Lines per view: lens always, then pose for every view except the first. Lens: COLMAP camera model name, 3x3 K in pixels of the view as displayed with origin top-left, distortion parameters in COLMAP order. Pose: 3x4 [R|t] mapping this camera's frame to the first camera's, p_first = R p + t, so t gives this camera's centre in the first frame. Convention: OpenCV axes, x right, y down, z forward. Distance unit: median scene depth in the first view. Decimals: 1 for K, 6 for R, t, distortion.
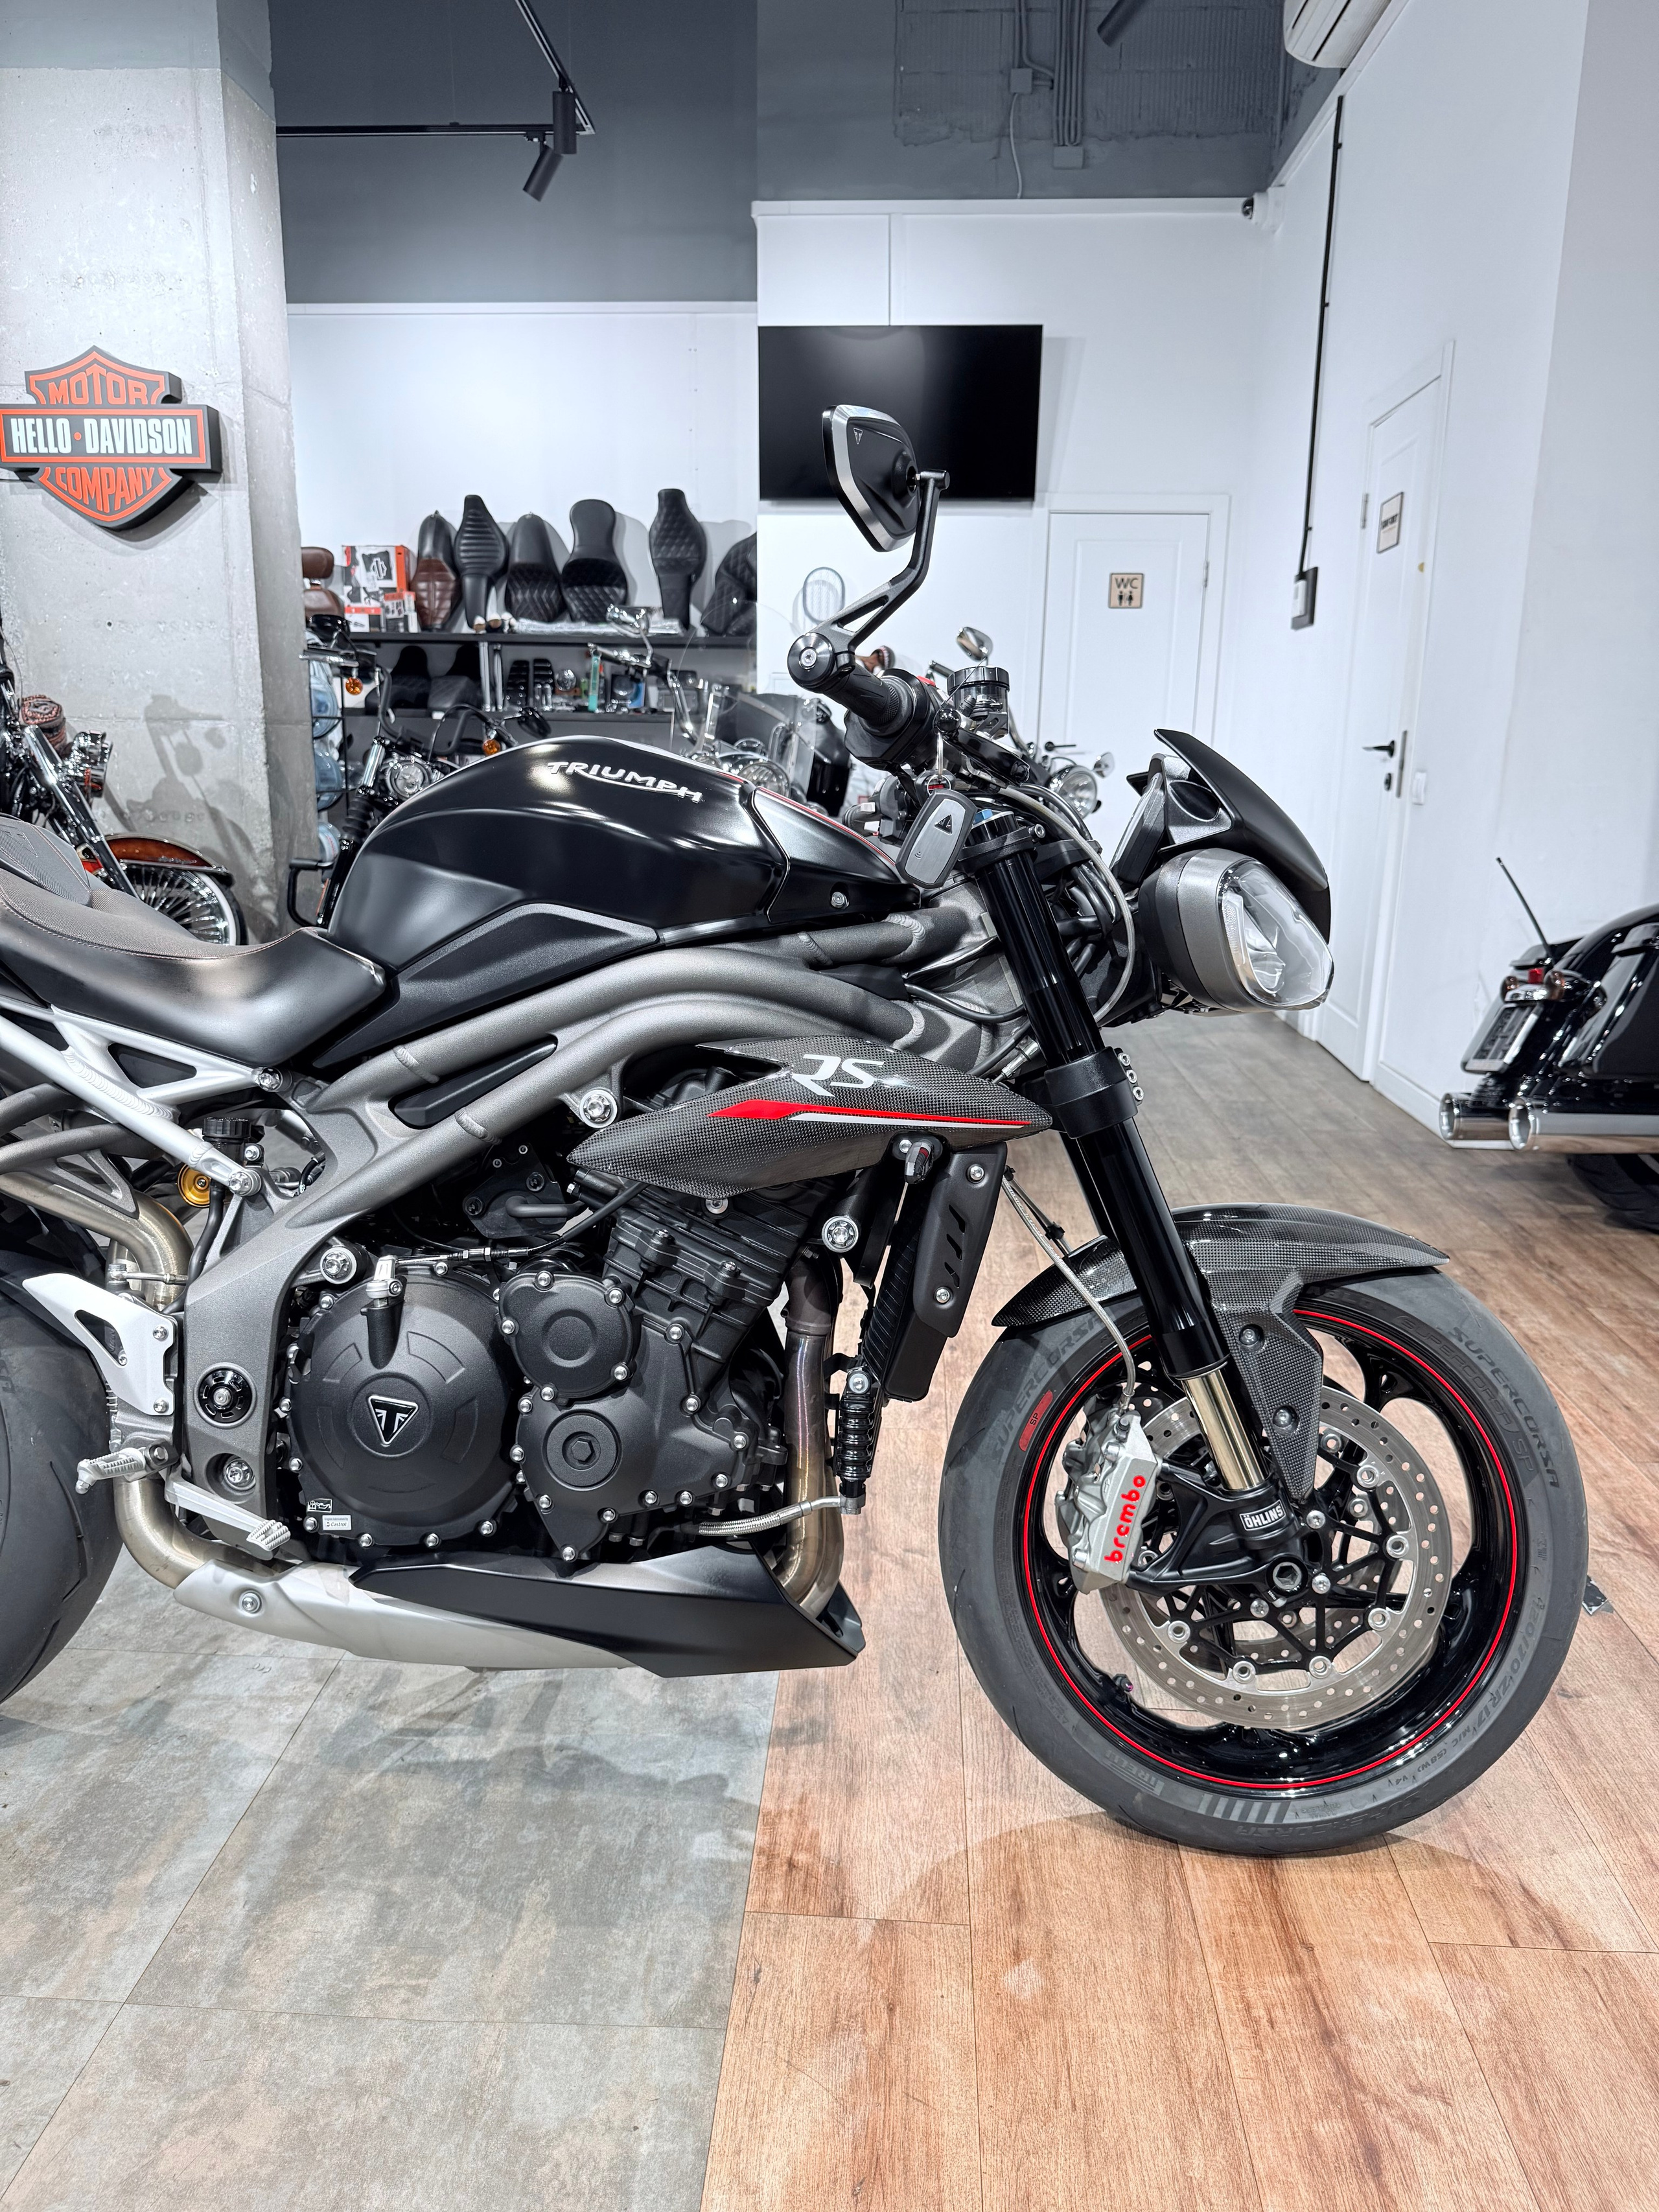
lens RADIAL K [[1565.2, 0, 826.8], [0, 1565.2, 1112.1], [0, 0, 1]] dist [0.009575, -0.019338]
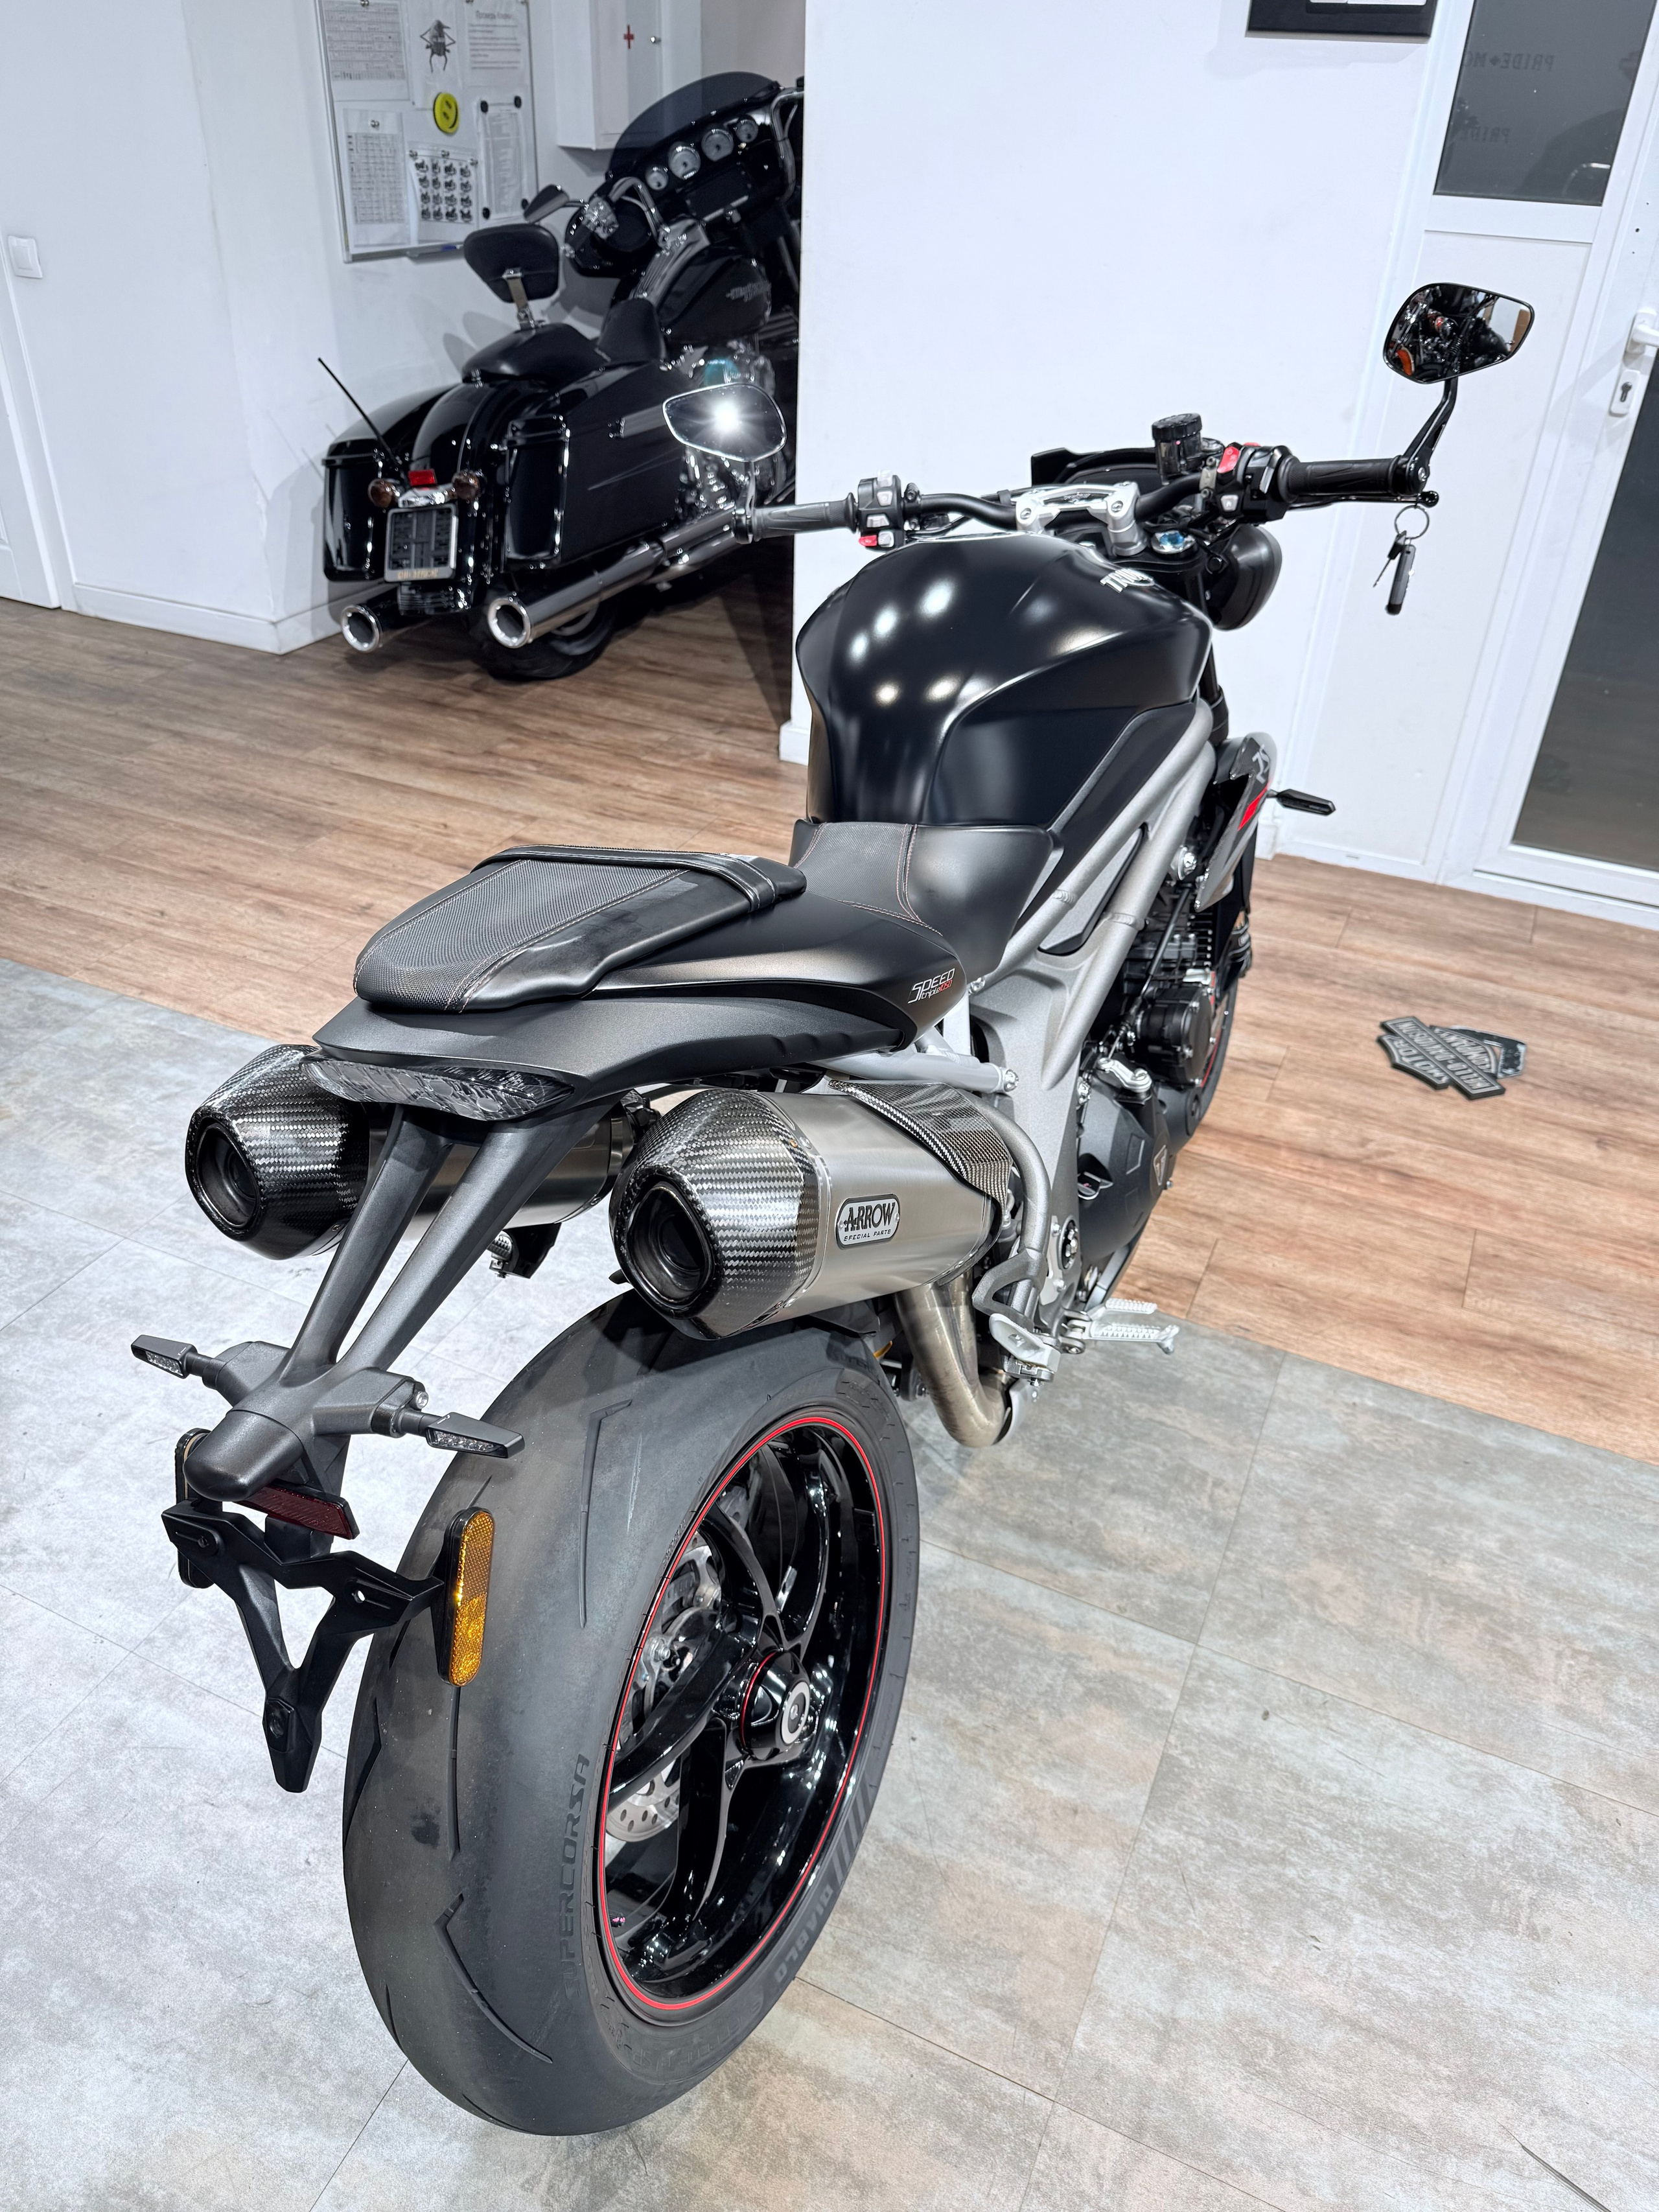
lens RADIAL K [[1565.2, 0, 826.8], [0, 1565.2, 1112.1], [0, 0, 1]] dist [0.009575, -0.019338]
pose [[0.363052, -0.522593, 0.771421, -1.178750], [0.186924, 0.851928, 0.489160, -0.442921], [-0.912827, -0.033393, 0.406980, 0.677665]]
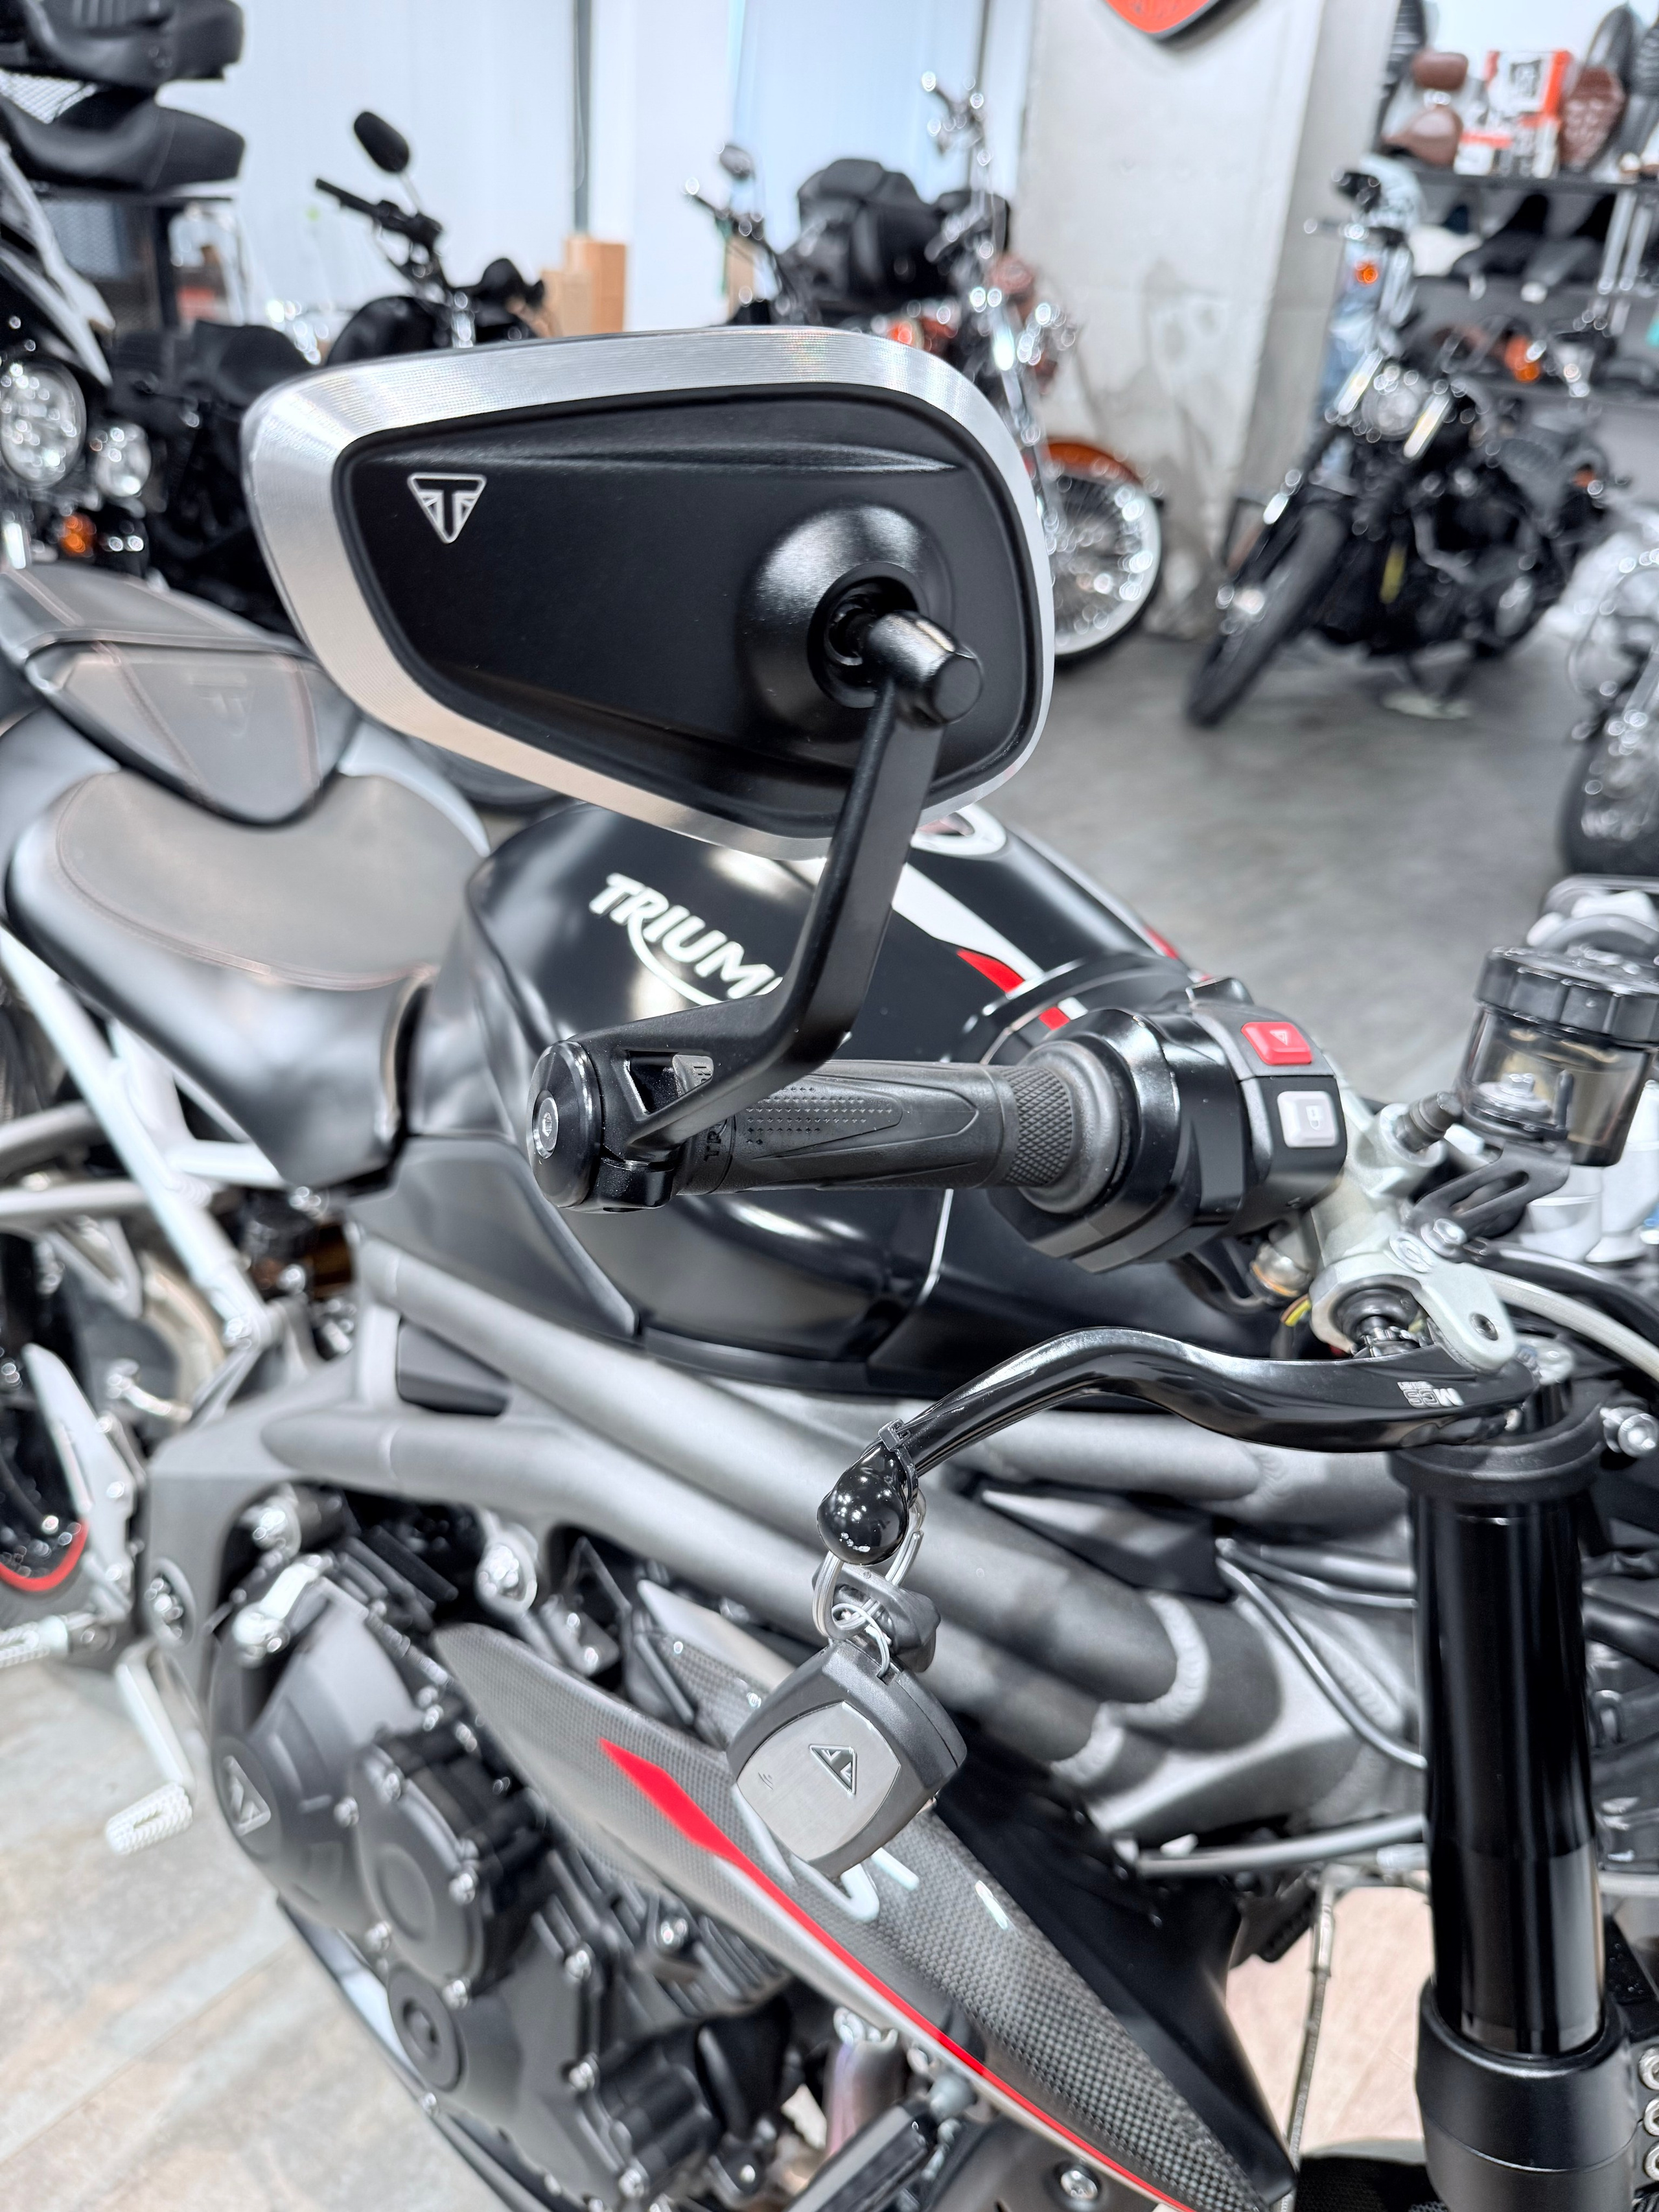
lens RADIAL K [[1608.6, 0, 830.7], [0, 1608.6, 1114.0], [0, 0, 1]] dist [-0.024724, 0.000854]
pose [[0.785322, 0.345791, -0.513515, 0.145239], [-0.202253, 0.927260, 0.315093, -0.304364], [0.585118, -0.143590, 0.798135, 0.592687]]
